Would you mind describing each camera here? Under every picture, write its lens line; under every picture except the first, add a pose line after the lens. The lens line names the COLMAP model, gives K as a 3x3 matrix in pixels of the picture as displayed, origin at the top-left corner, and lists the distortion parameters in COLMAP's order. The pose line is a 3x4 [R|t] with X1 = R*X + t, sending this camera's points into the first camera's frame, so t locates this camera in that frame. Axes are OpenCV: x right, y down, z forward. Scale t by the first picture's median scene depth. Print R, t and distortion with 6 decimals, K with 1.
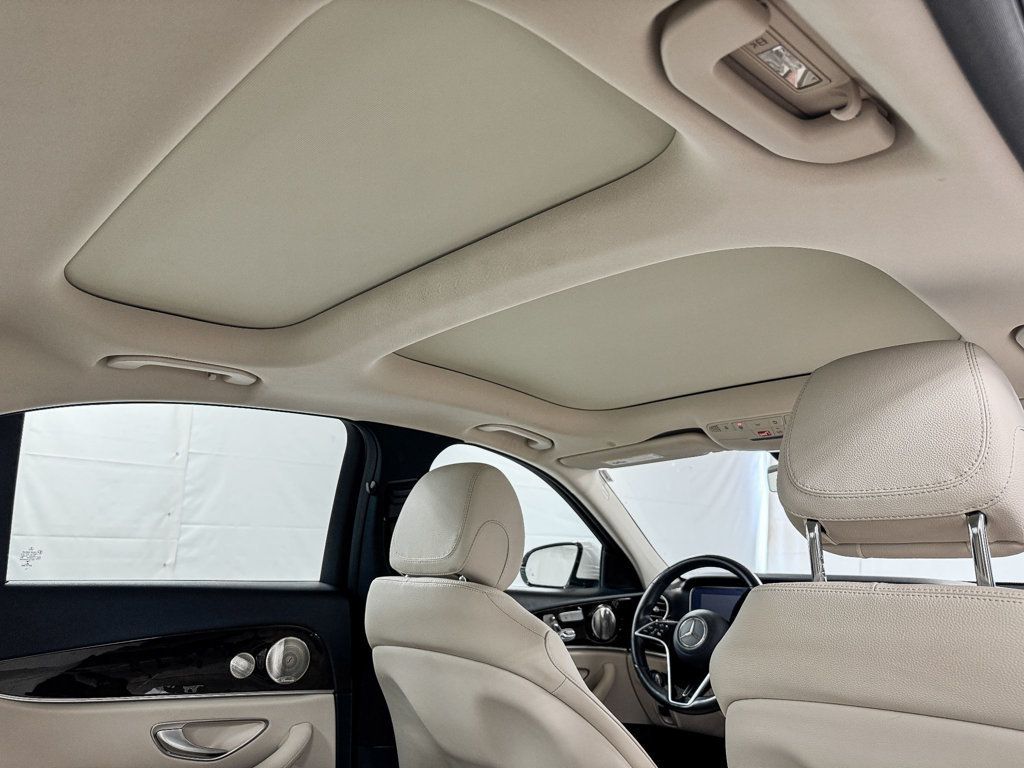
lens RADIAL K [[736.9, 0, 512.0], [0, 736.9, 384.0], [0, 0, 1]] dist [0.018882, -0.014243]
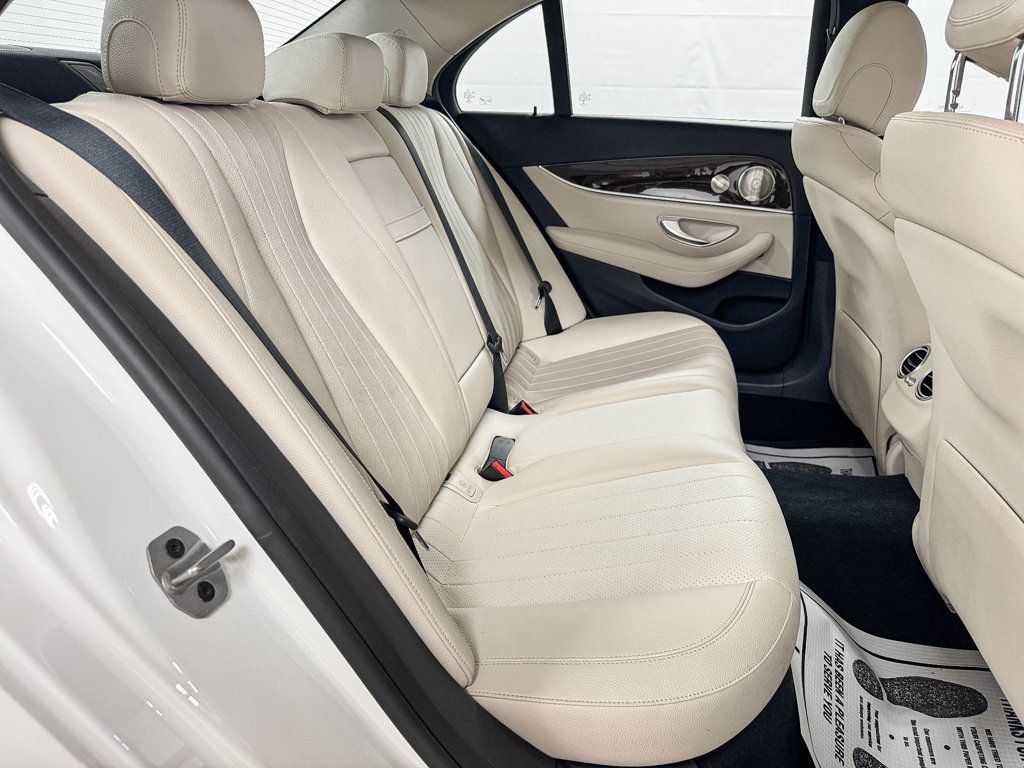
lens RADIAL K [[736.9, 0, 512.0], [0, 736.9, 384.0], [0, 0, 1]] dist [0.018882, -0.014243]
pose [[0.492666, 0.290794, -0.820194, 0.713068], [0.203673, 0.877806, 0.433560, 0.059913], [0.846048, -0.380652, 0.373238, 0.080584]]
